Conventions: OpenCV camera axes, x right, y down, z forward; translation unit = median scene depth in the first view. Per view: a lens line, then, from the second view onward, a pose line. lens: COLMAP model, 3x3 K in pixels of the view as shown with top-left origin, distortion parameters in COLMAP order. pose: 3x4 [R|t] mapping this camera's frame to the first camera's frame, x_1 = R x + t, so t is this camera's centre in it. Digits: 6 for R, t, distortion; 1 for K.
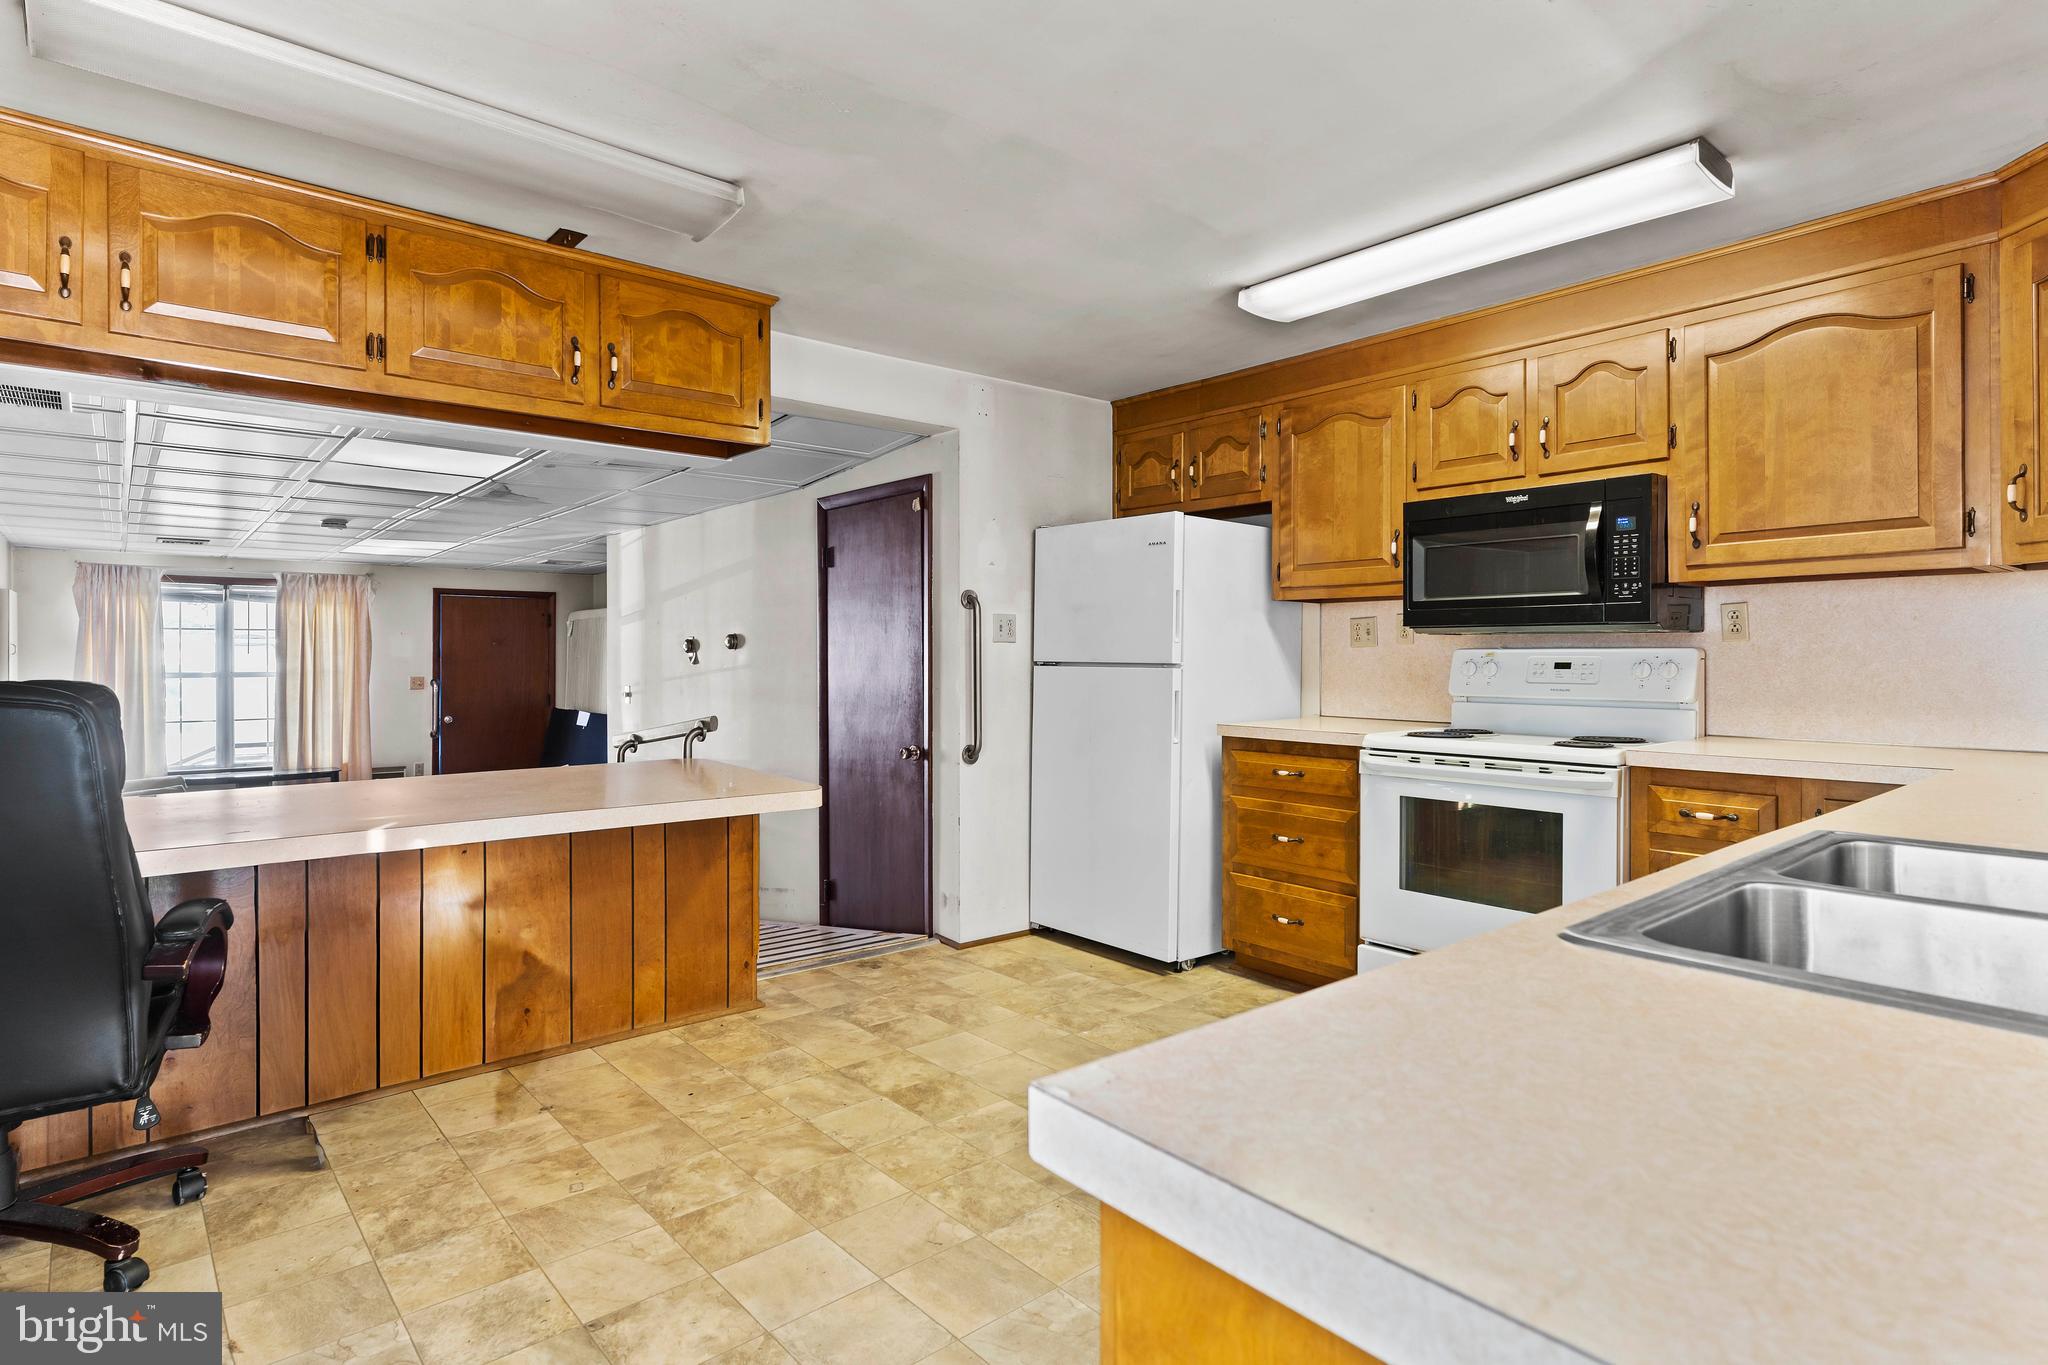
lens RADIAL K [[1057.0, 0, 1021.2], [0, 1057.0, 667.9], [0, 0, 1]] dist [-0.002272, -0.000085]
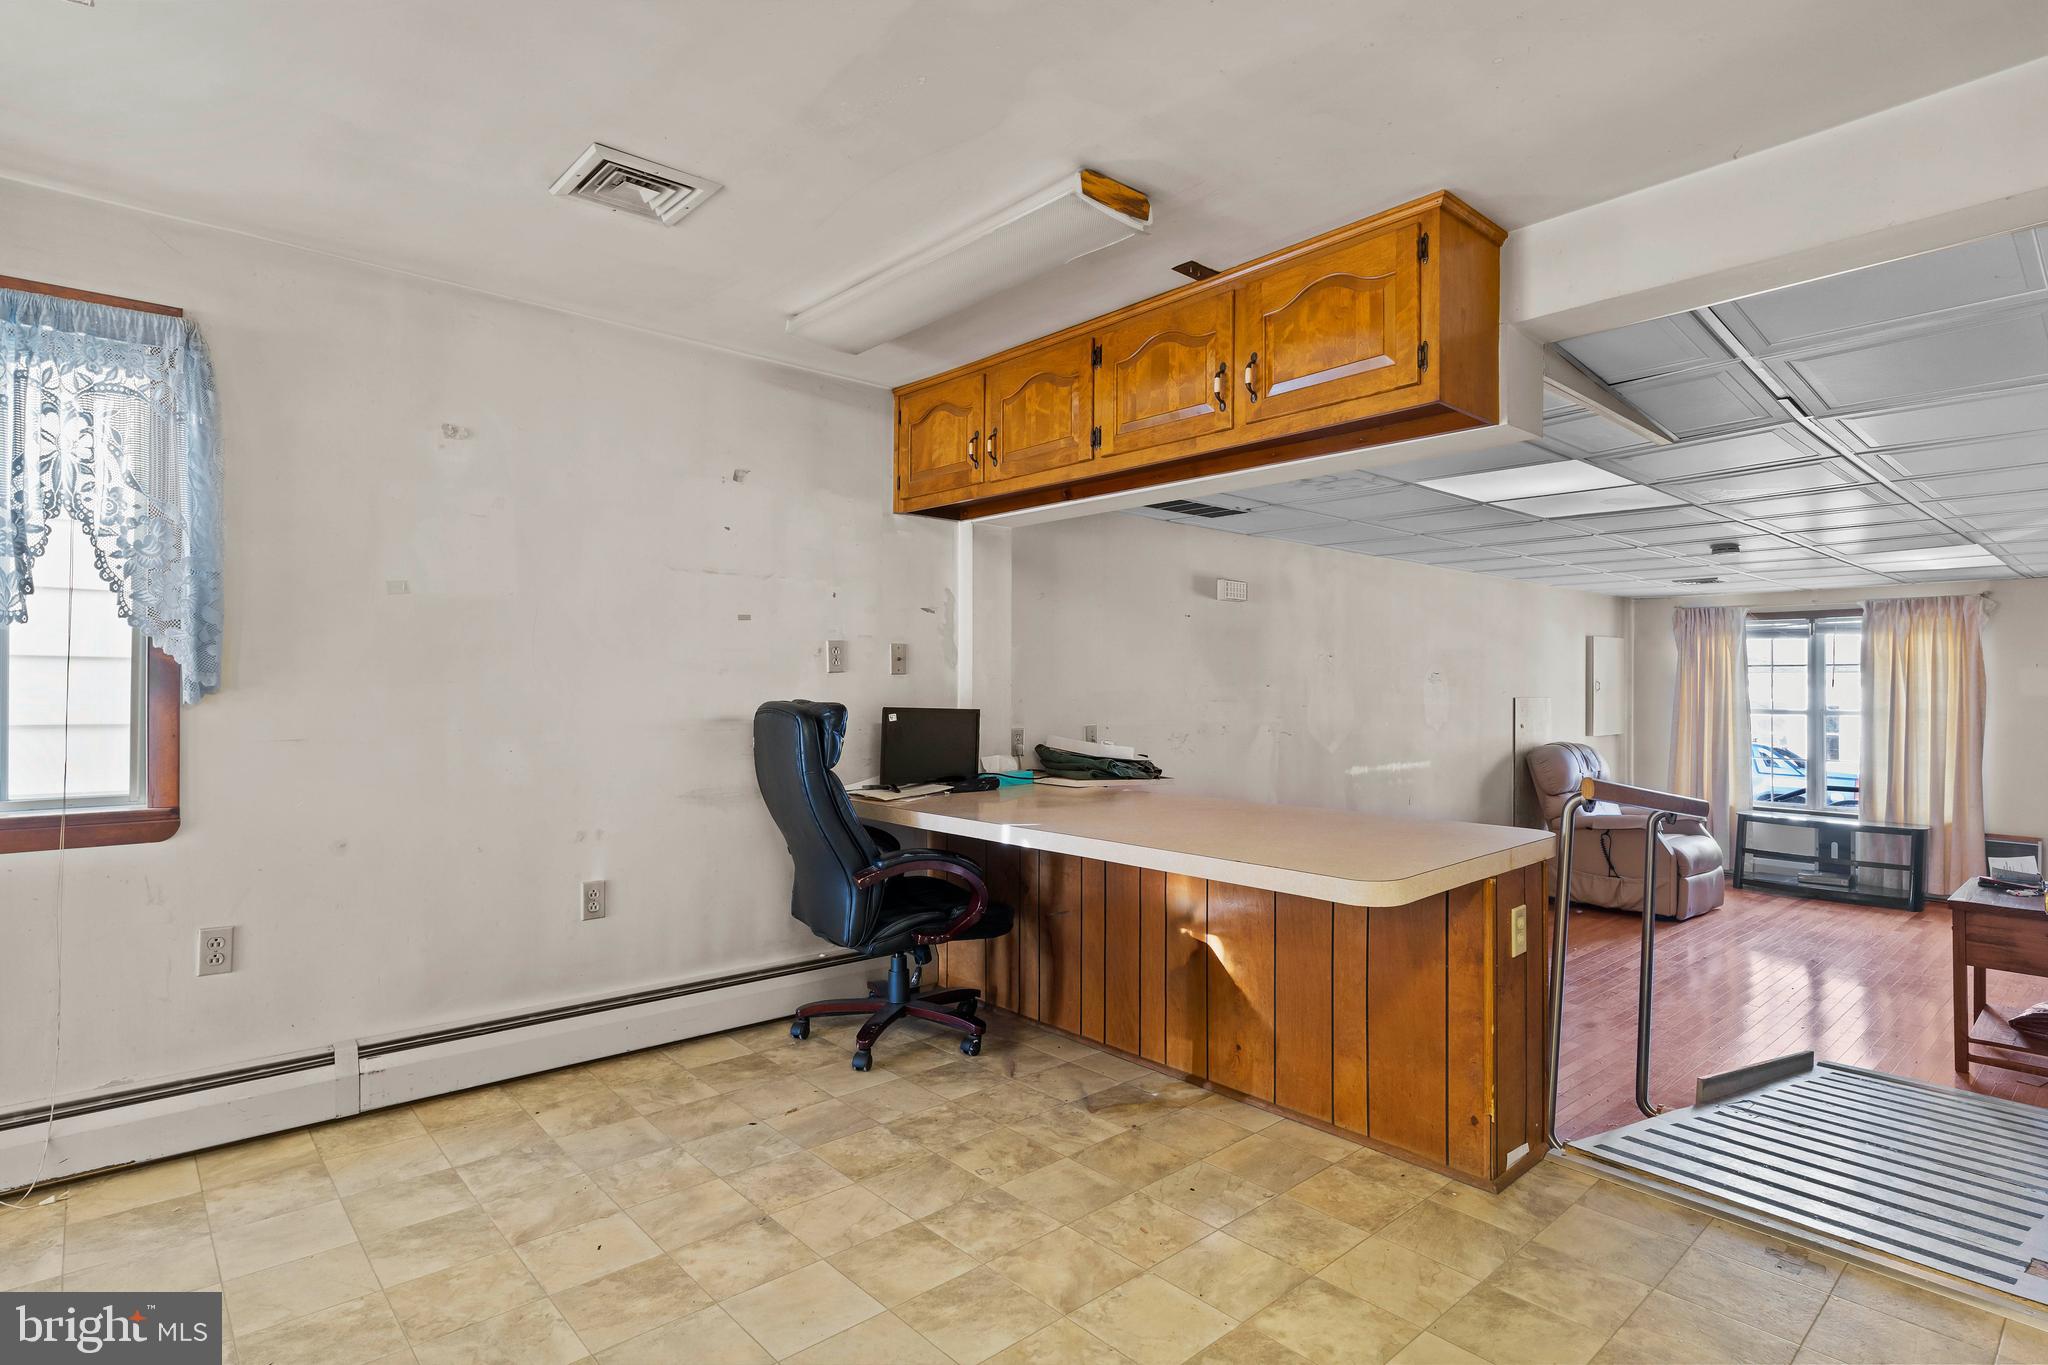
lens RADIAL K [[1043.8, 0, 1021.8], [0, 1043.8, 684.2], [0, 0, 1]] dist [0.001300, 0.001318]
pose [[0.014078, -0.003694, -0.999894, 0.191122], [-0.016903, 0.999849, -0.003931, -0.003679], [0.999758, 0.016957, 0.014013, 0.288707]]
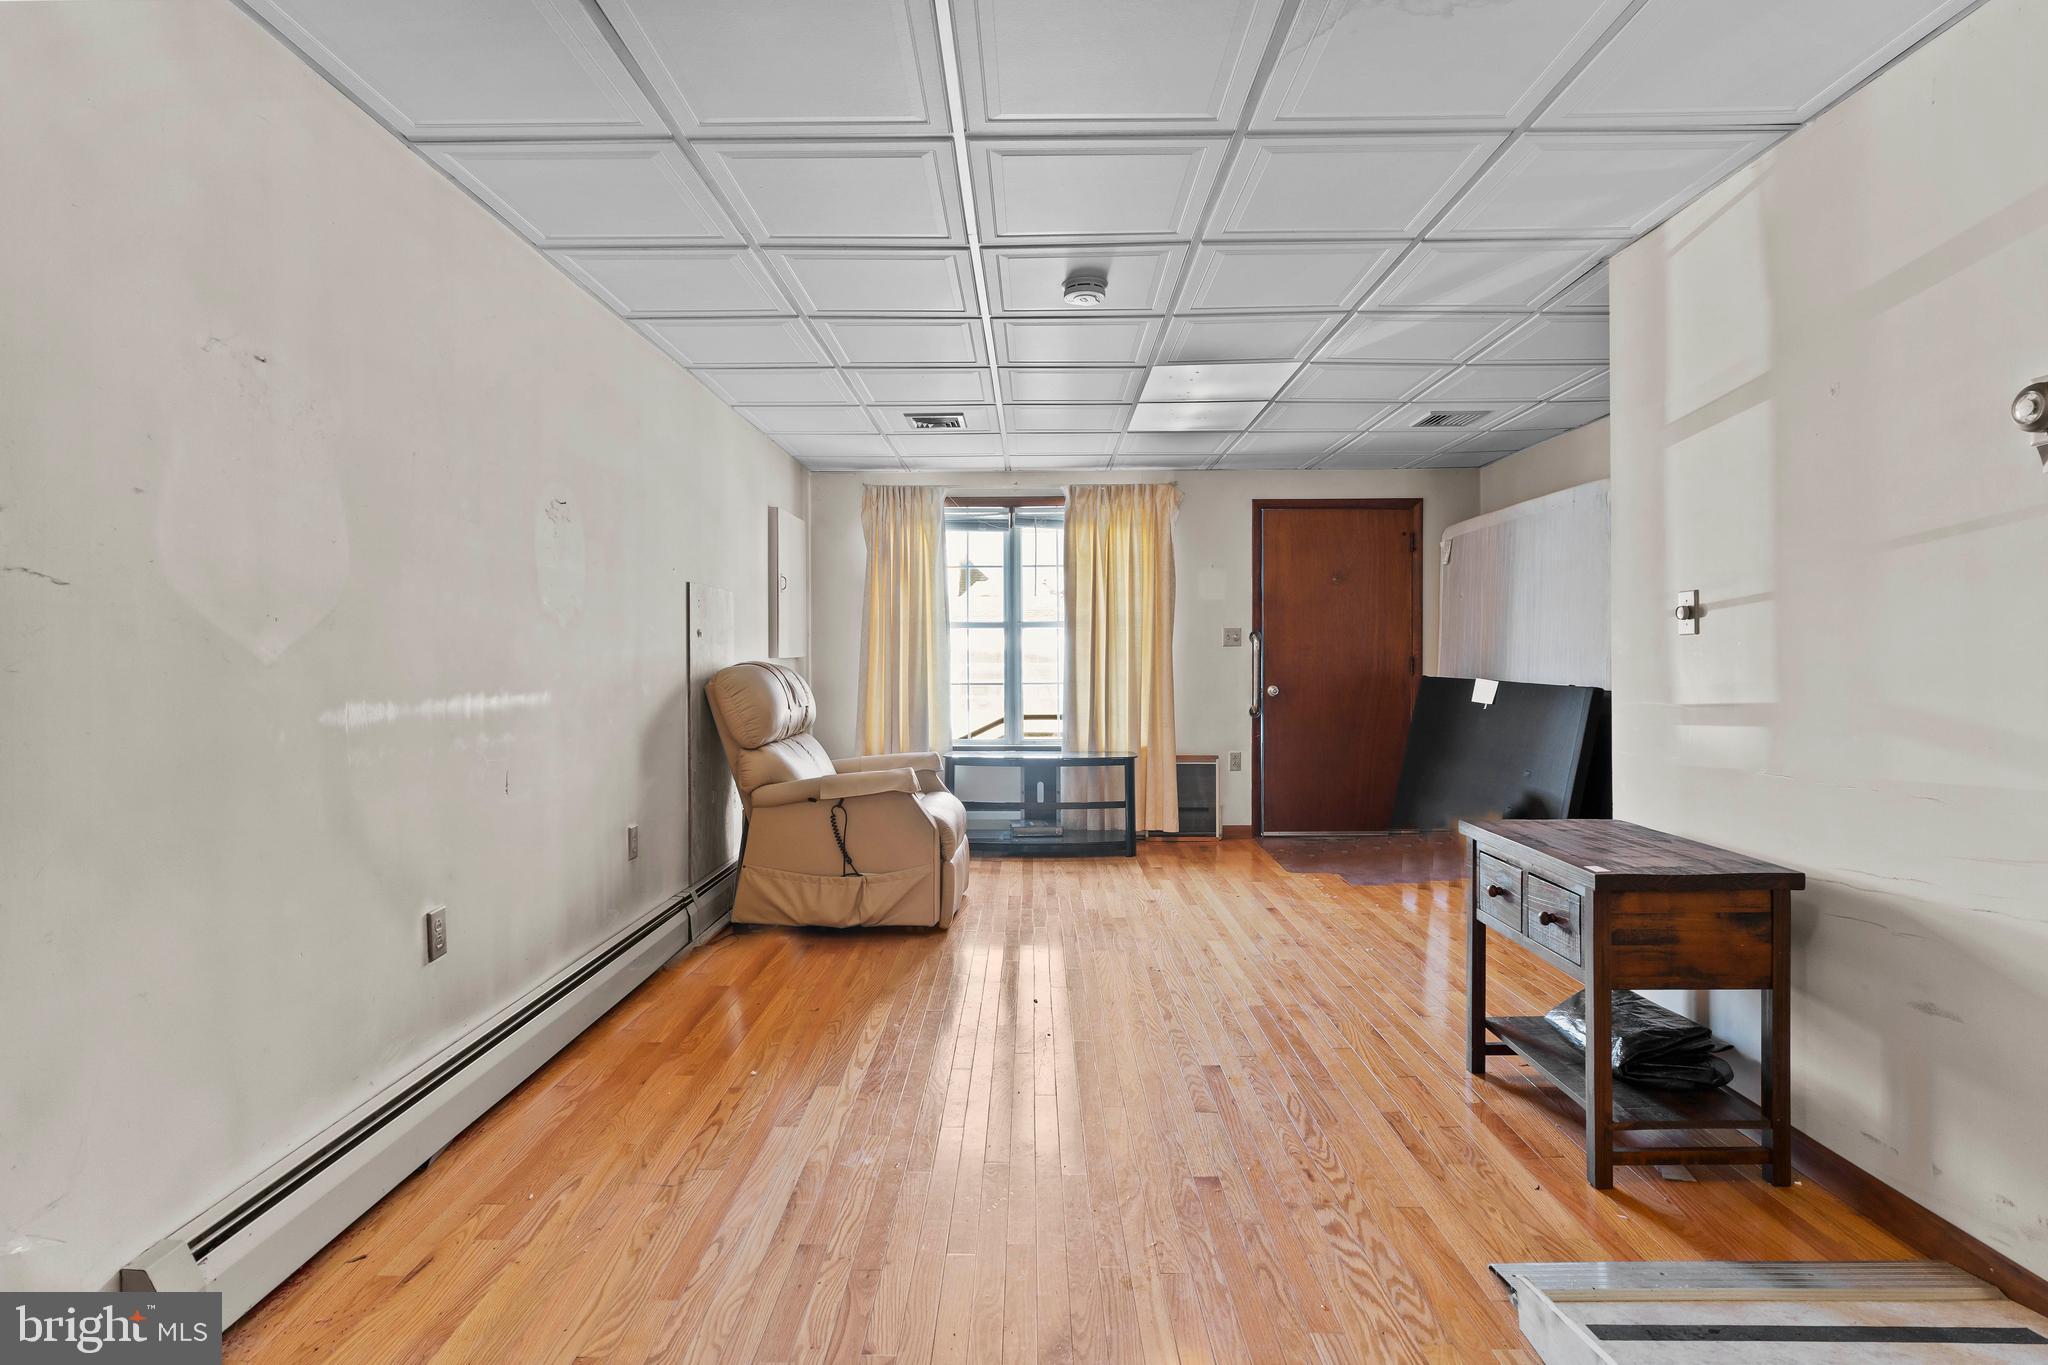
lens RADIAL K [[1057.4, 0, 1025.7], [0, 1057.4, 640.3], [0, 0, 1]] dist [-0.003334, -0.000161]
pose [[0.753763, -0.015063, -0.656973, -0.253310], [-0.001308, 0.999701, -0.024422, 0.039324], [0.657145, 0.019267, 0.753518, 0.450321]]
